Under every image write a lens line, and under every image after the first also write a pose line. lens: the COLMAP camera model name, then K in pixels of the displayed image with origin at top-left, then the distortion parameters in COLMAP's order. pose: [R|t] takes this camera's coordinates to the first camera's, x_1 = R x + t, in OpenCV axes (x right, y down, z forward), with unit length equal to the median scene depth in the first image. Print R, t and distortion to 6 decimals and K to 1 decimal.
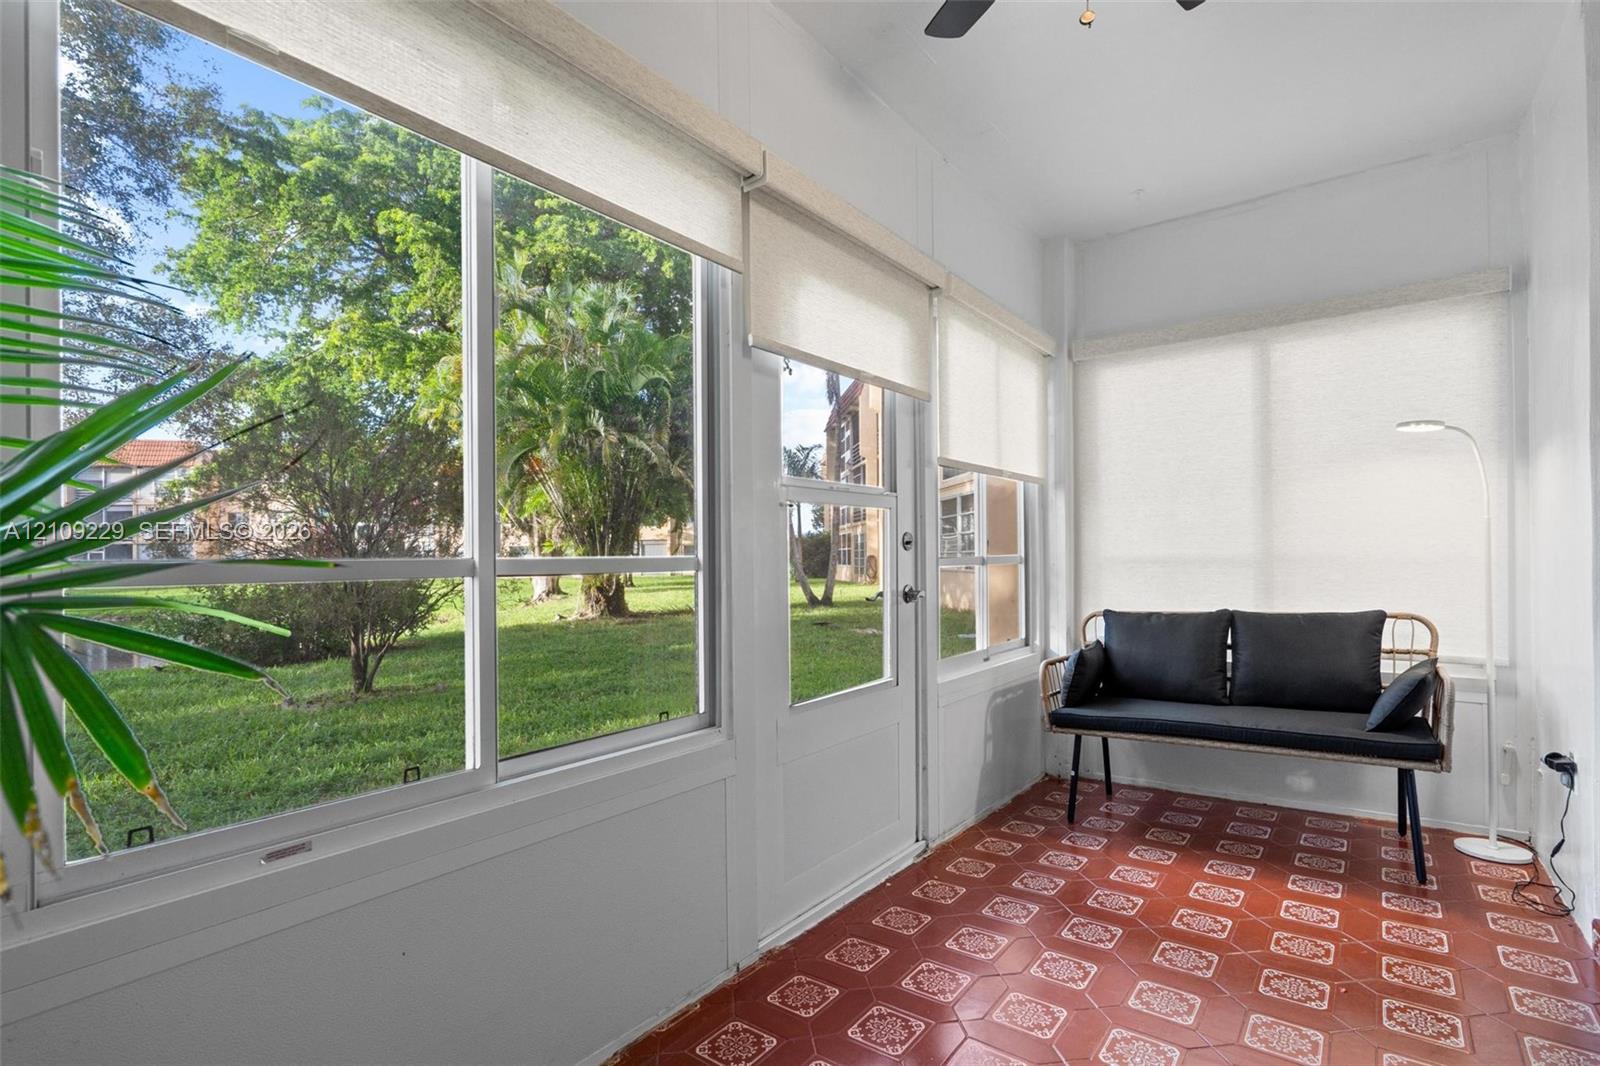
lens RADIAL K [[749.4, 0, 809.8], [0, 749.4, 545.3], [0, 0, 1]] dist [-0.005894, 0.002163]
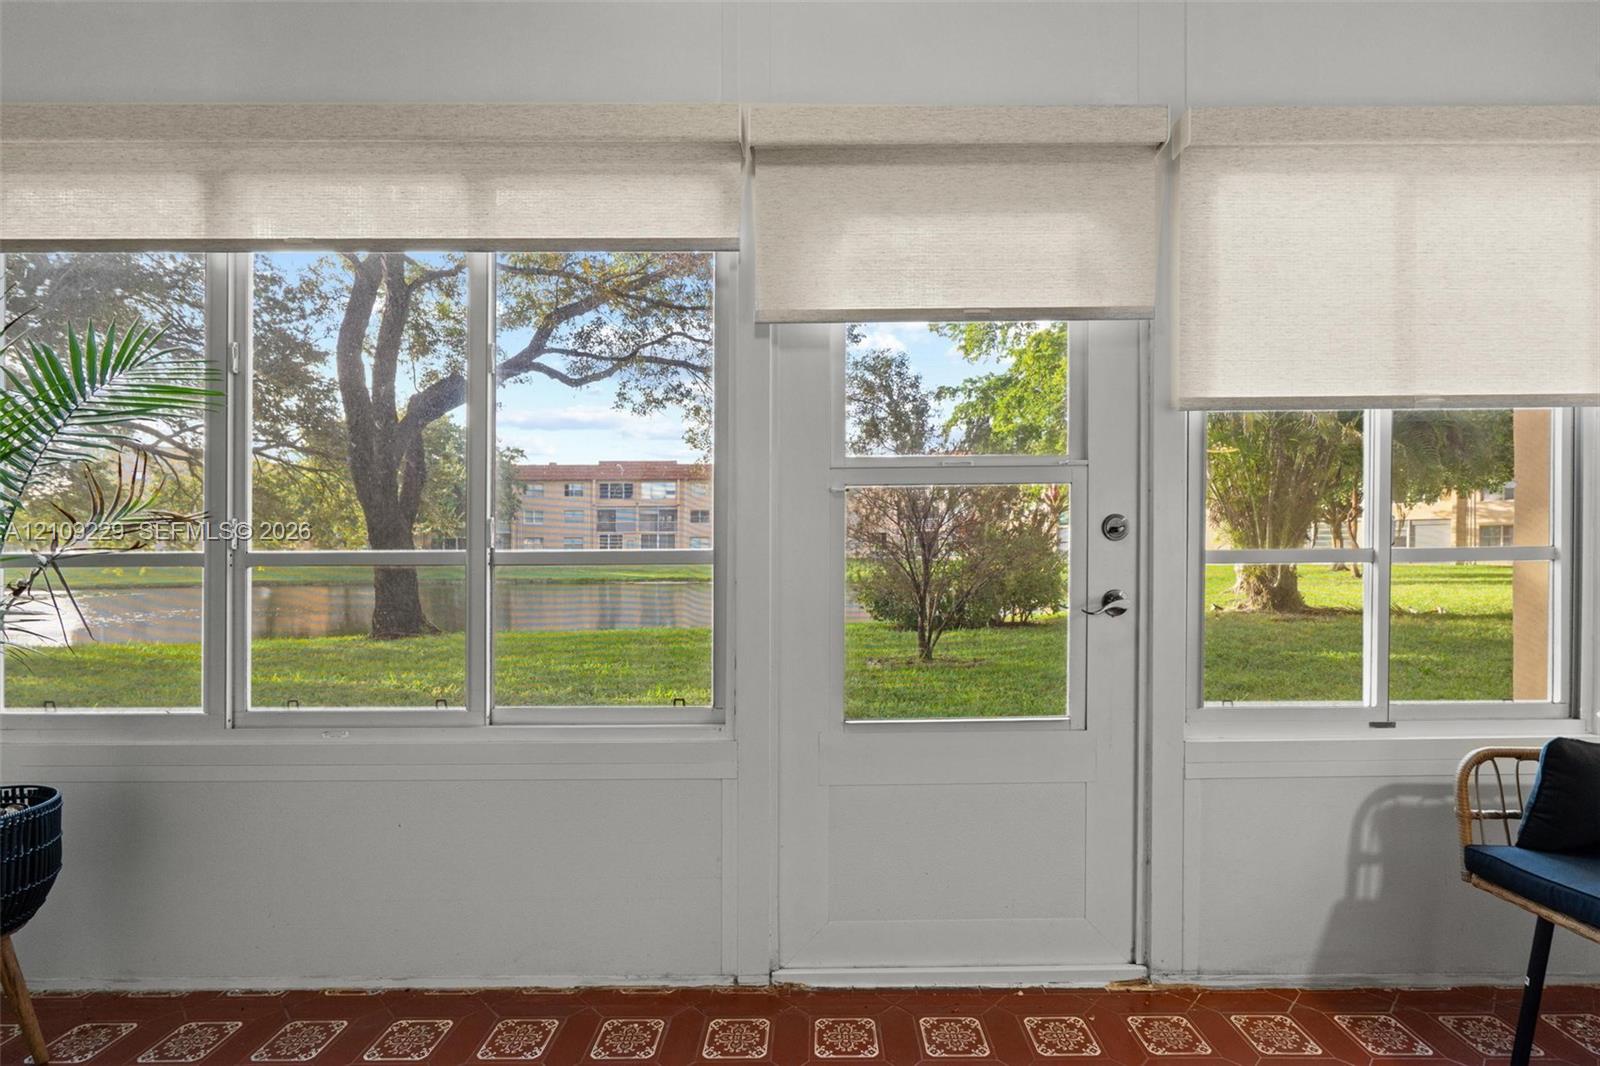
lens RADIAL K [[749.4, 0, 822.2], [0, 749.4, 537.7], [0, 0, 1]] dist [-0.005894, 0.002163]
pose [[0.612798, -0.003639, -0.790231, 0.485270], [0.013209, 0.999897, 0.005638, -0.003661], [0.790129, -0.013893, 0.612783, 0.338093]]
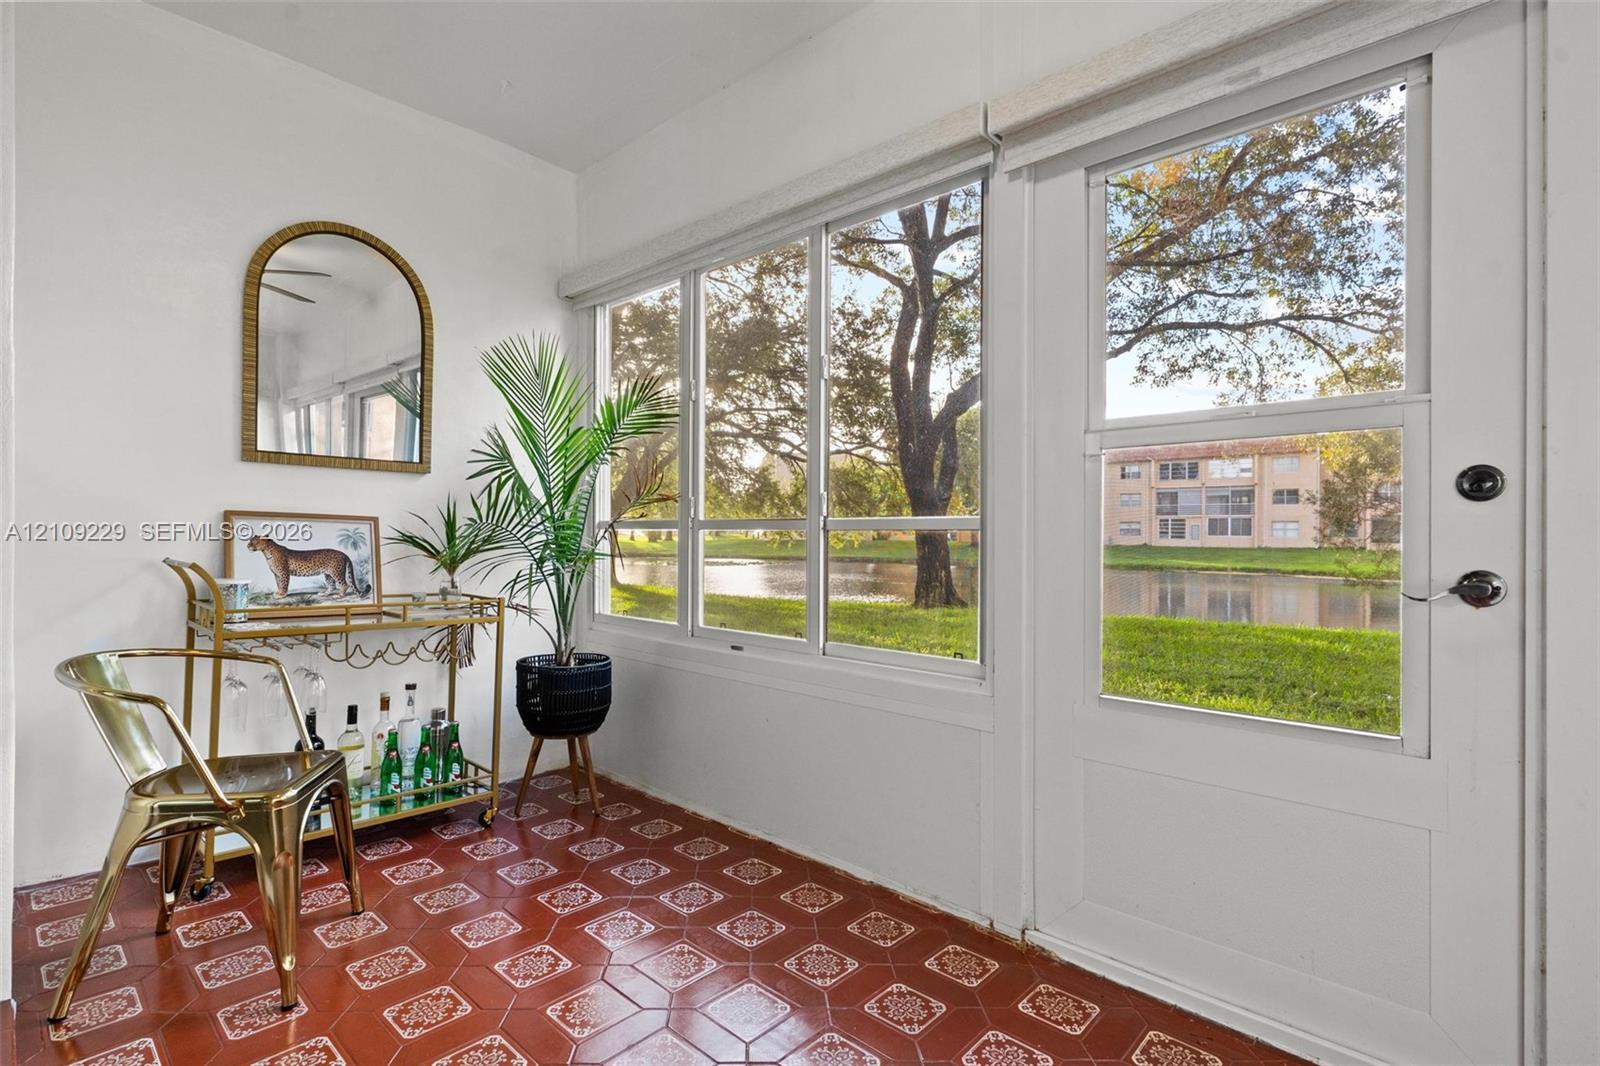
lens RADIAL K [[749.4, 0, 794.6], [0, 749.4, 529.9], [0, 0, 1]] dist [-0.005894, 0.002163]
pose [[-0.087039, 0.007602, -0.996176, 0.618665], [0.012090, 0.999905, 0.006574, 0.014717], [0.996132, -0.011472, -0.087123, 0.550874]]
